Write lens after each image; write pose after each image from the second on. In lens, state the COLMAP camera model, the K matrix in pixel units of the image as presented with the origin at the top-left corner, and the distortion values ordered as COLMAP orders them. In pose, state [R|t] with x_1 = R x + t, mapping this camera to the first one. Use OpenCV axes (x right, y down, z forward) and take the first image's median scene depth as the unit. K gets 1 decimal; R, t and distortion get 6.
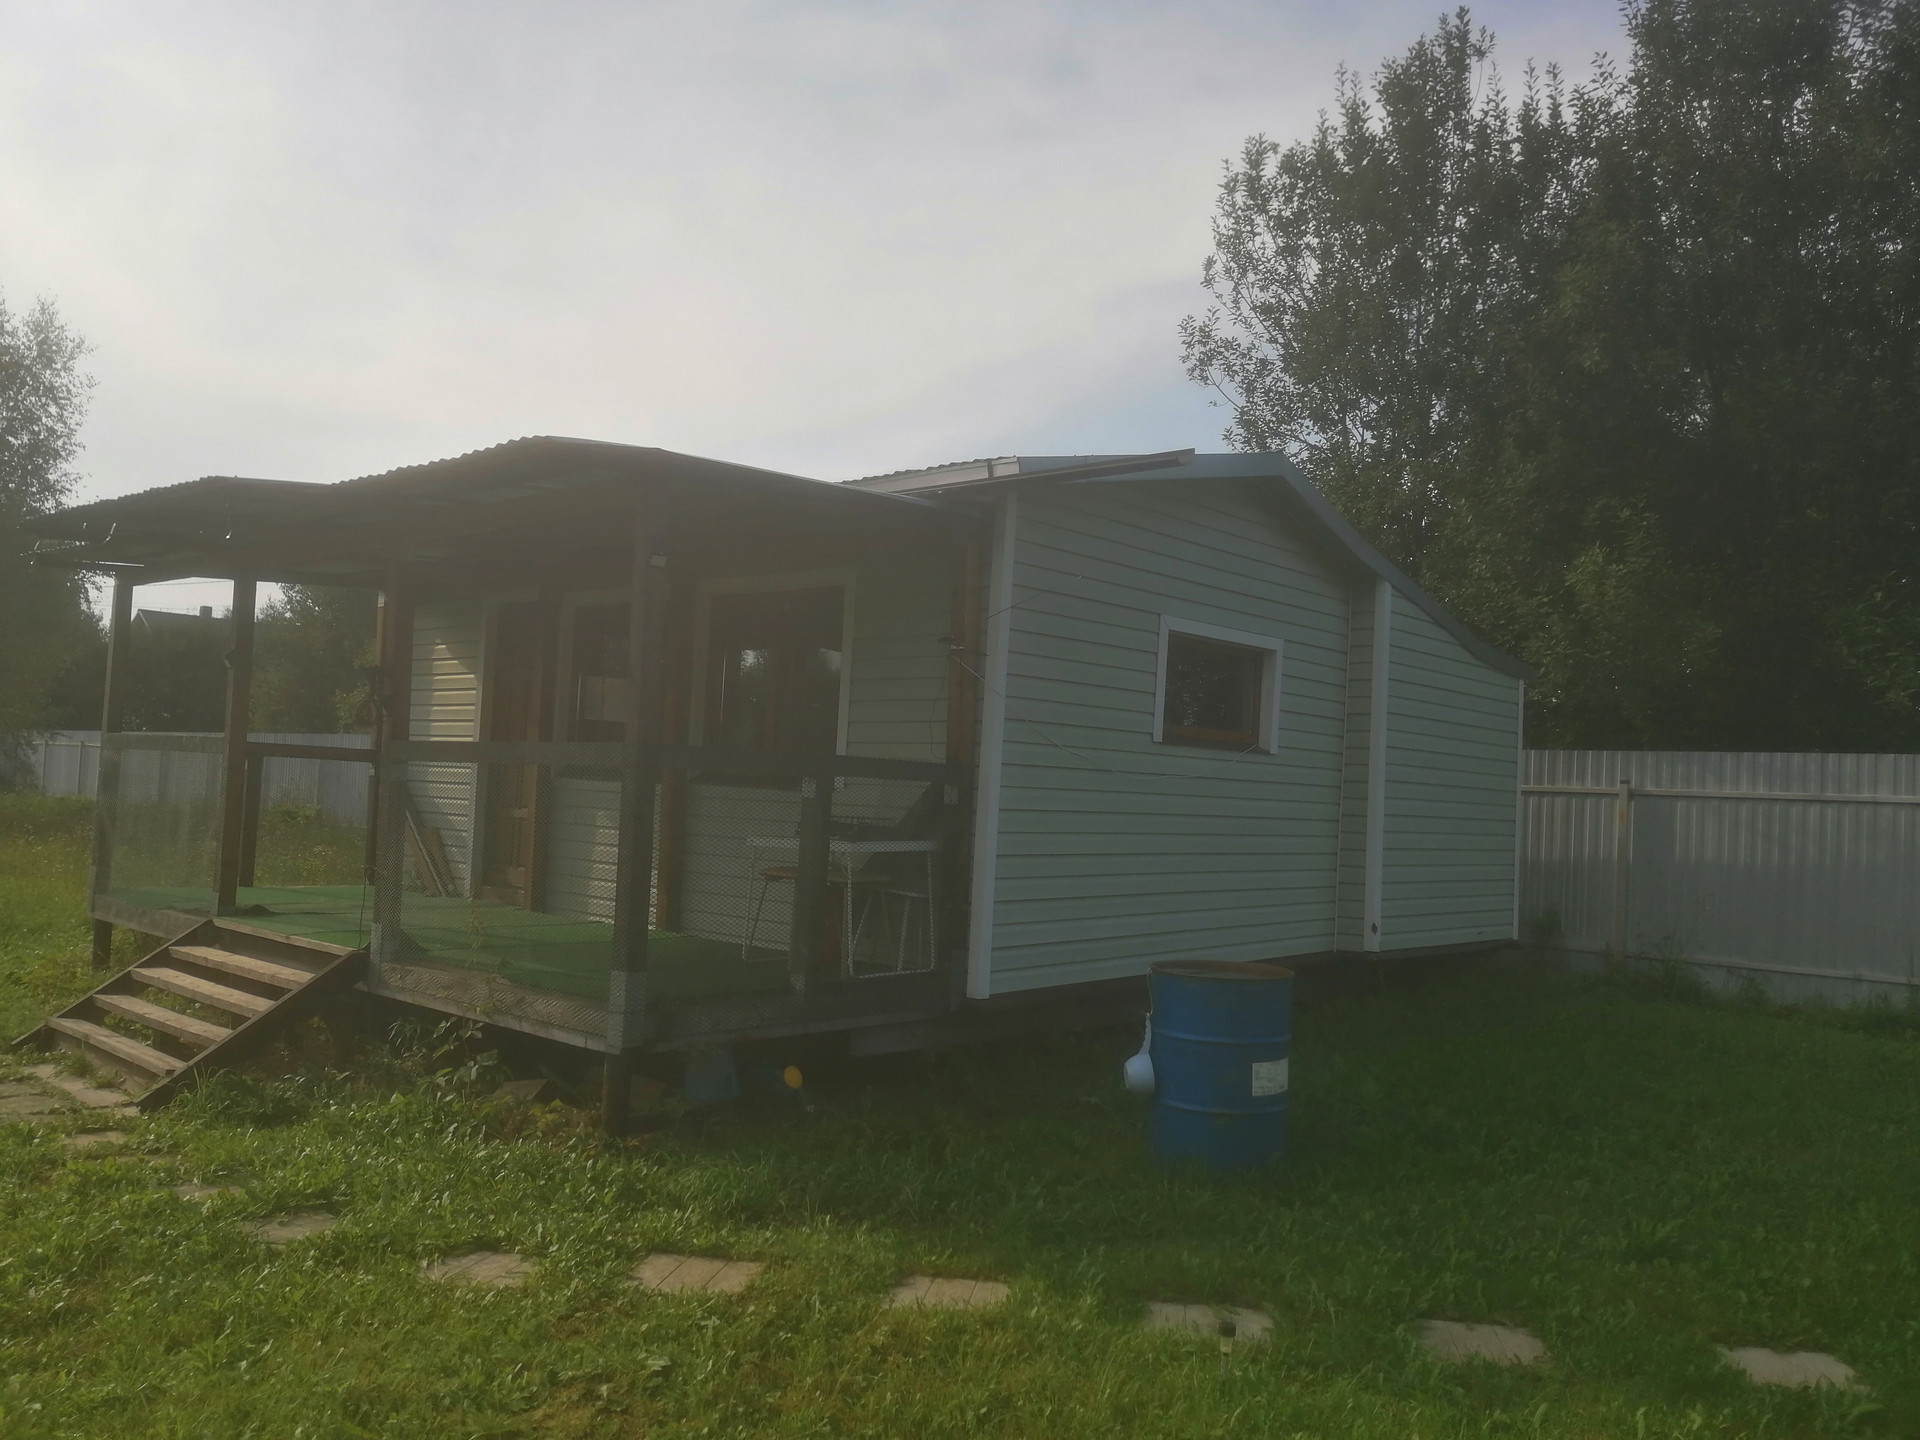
lens RADIAL K [[1496.2, 0, 964.2], [0, 1496.2, 718.9], [0, 0, 1]] dist [0.021822, -0.022167]
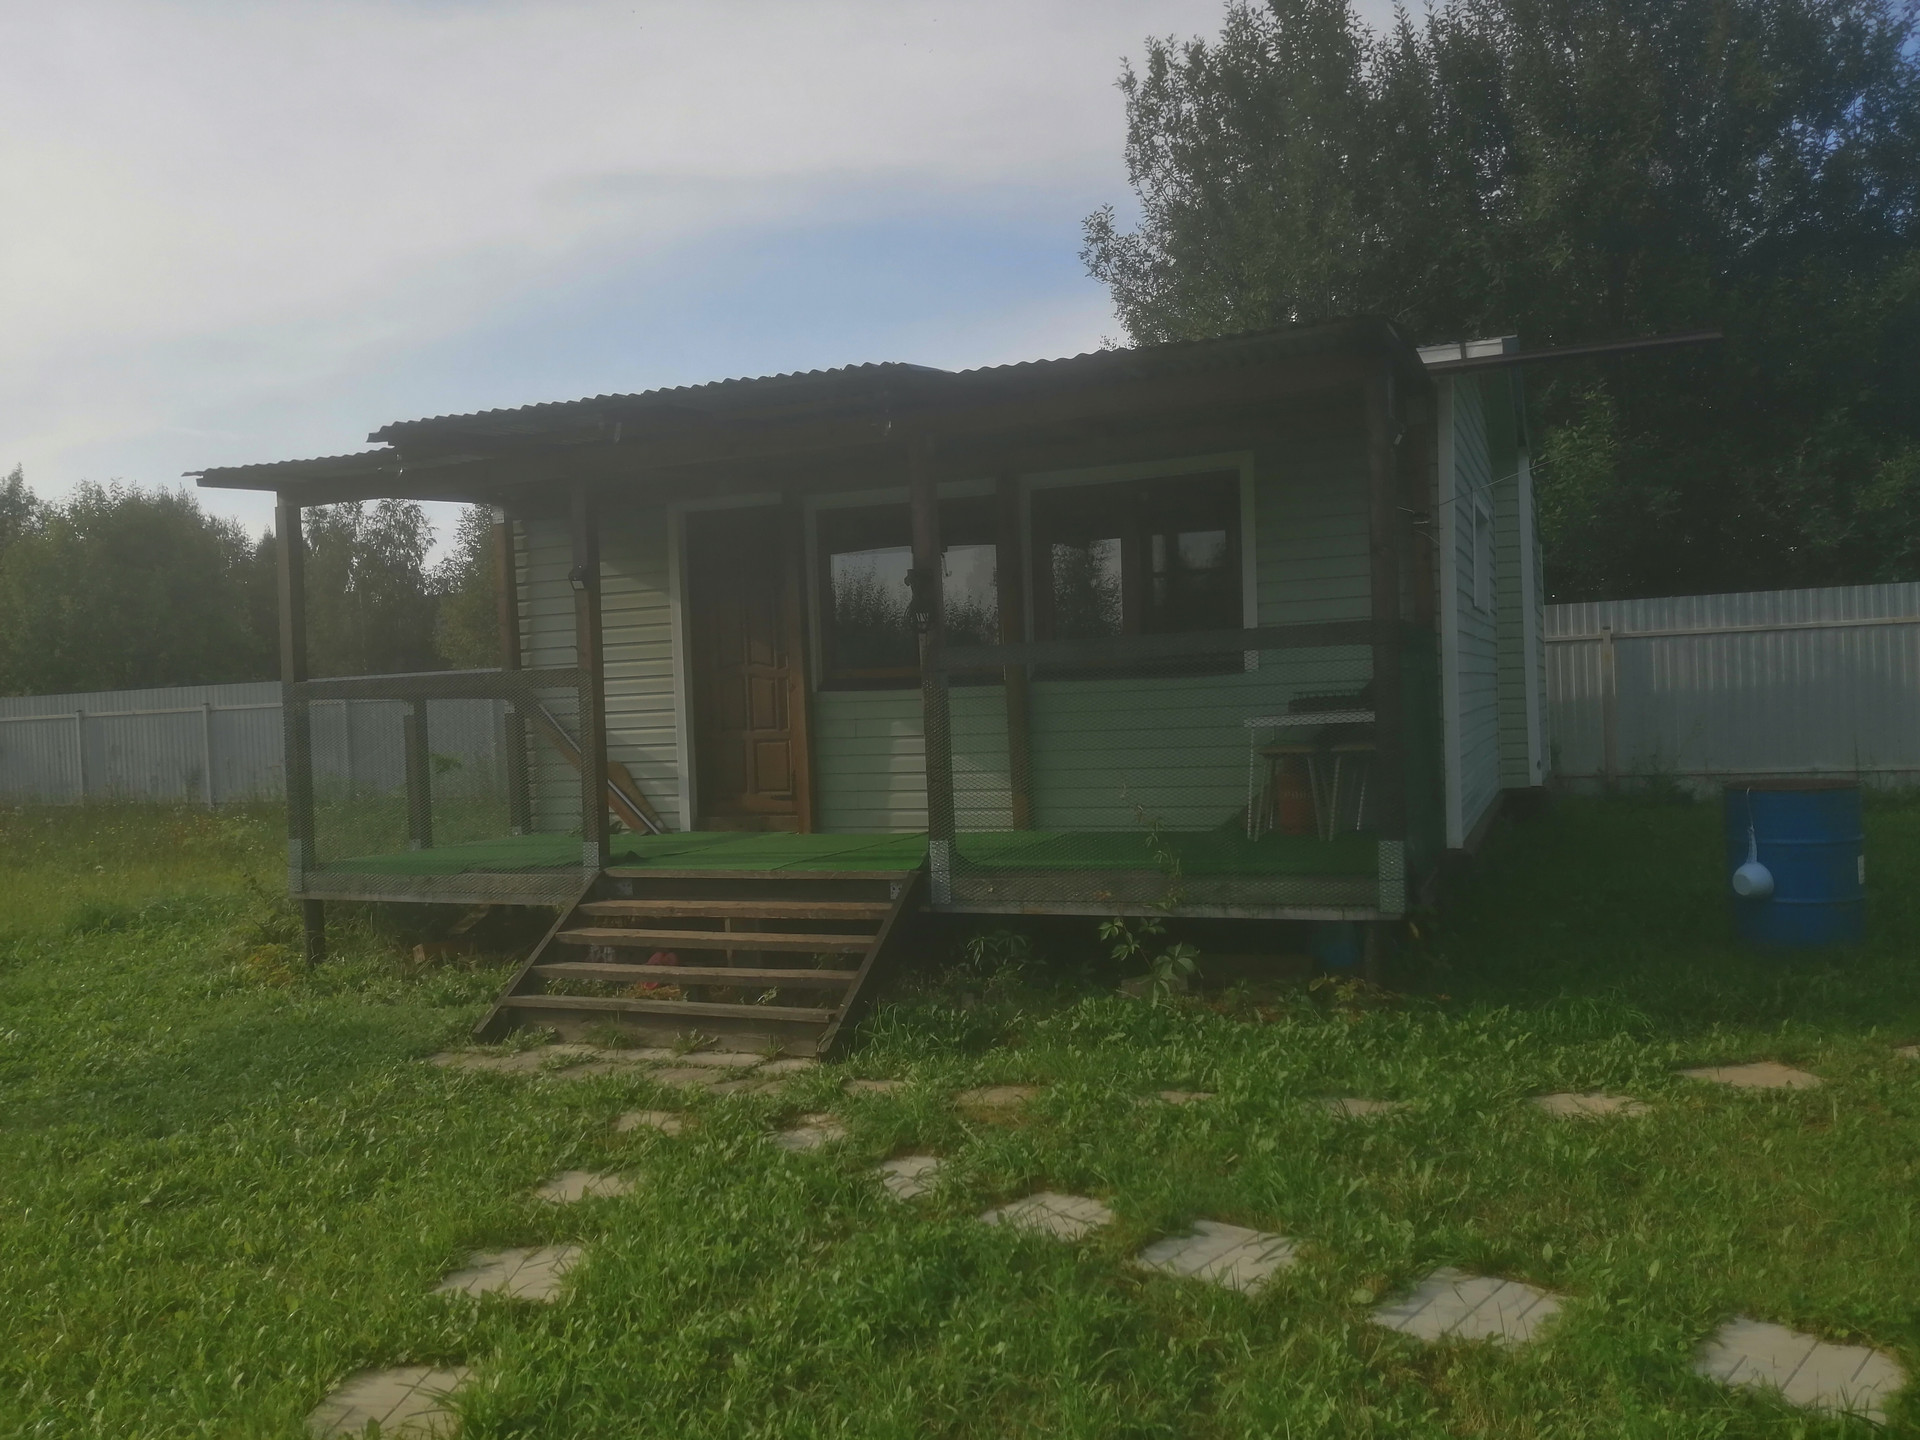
lens RADIAL K [[1496.2, 0, 966.5], [0, 1496.2, 727.1], [0, 0, 1]] dist [0.021822, -0.022167]
pose [[0.939049, -0.088471, 0.332205, -0.447619], [0.066675, 0.994840, 0.076468, -0.004155], [-0.337256, -0.049657, 0.940103, 0.069921]]
